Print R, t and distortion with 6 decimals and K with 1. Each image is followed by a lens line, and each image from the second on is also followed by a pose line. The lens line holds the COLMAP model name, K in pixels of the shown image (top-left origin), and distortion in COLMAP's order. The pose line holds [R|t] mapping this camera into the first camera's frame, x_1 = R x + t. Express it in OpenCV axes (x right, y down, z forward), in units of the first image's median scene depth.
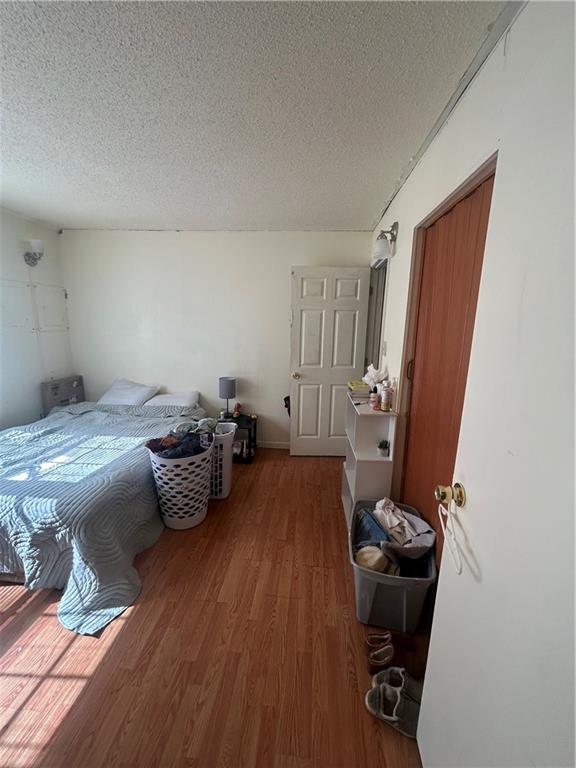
lens RADIAL K [[310.7, 0, 288.5], [0, 310.7, 382.3], [0, 0, 1]] dist [0.003125, 0.000861]
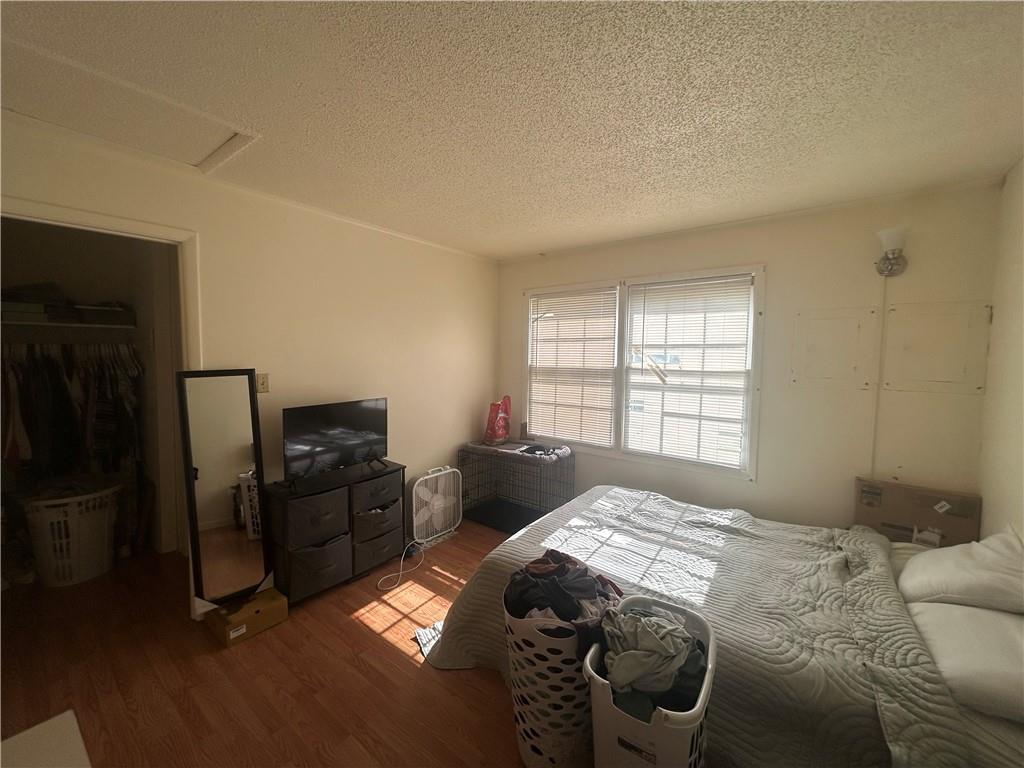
lens RADIAL K [[414.2, 0, 508.3], [0, 414.2, 379.9], [0, 0, 1]] dist [0.003125, 0.000861]
pose [[-0.542246, 0.020041, -0.839980, 0.279635], [-0.186983, 0.971768, 0.143892, -0.233806], [0.819150, 0.235087, -0.523190, 1.214420]]
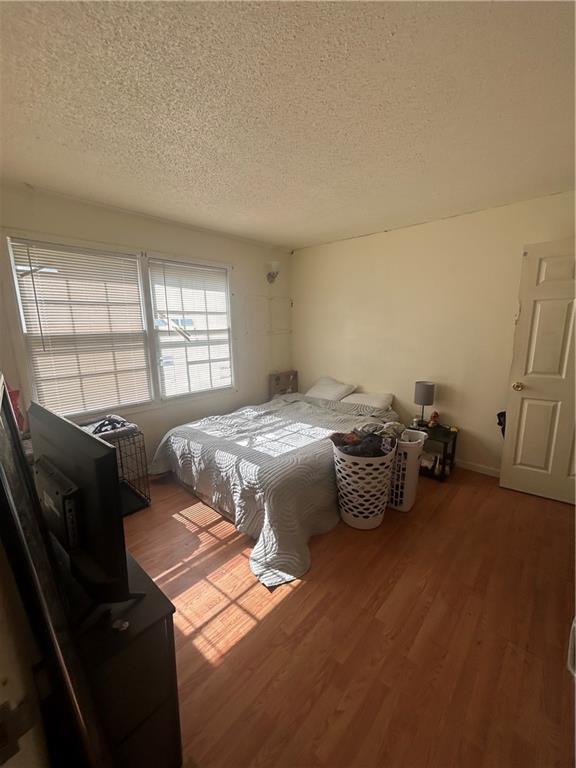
lens RADIAL K [[310.7, 0, 289.3], [0, 310.7, 382.2], [0, 0, 1]] dist [0.003125, 0.000861]
pose [[0.794939, 0.080546, -0.601319, 0.052821], [-0.087746, 0.995991, 0.017412, 0.006783], [0.600311, 0.038921, 0.798819, 0.053328]]
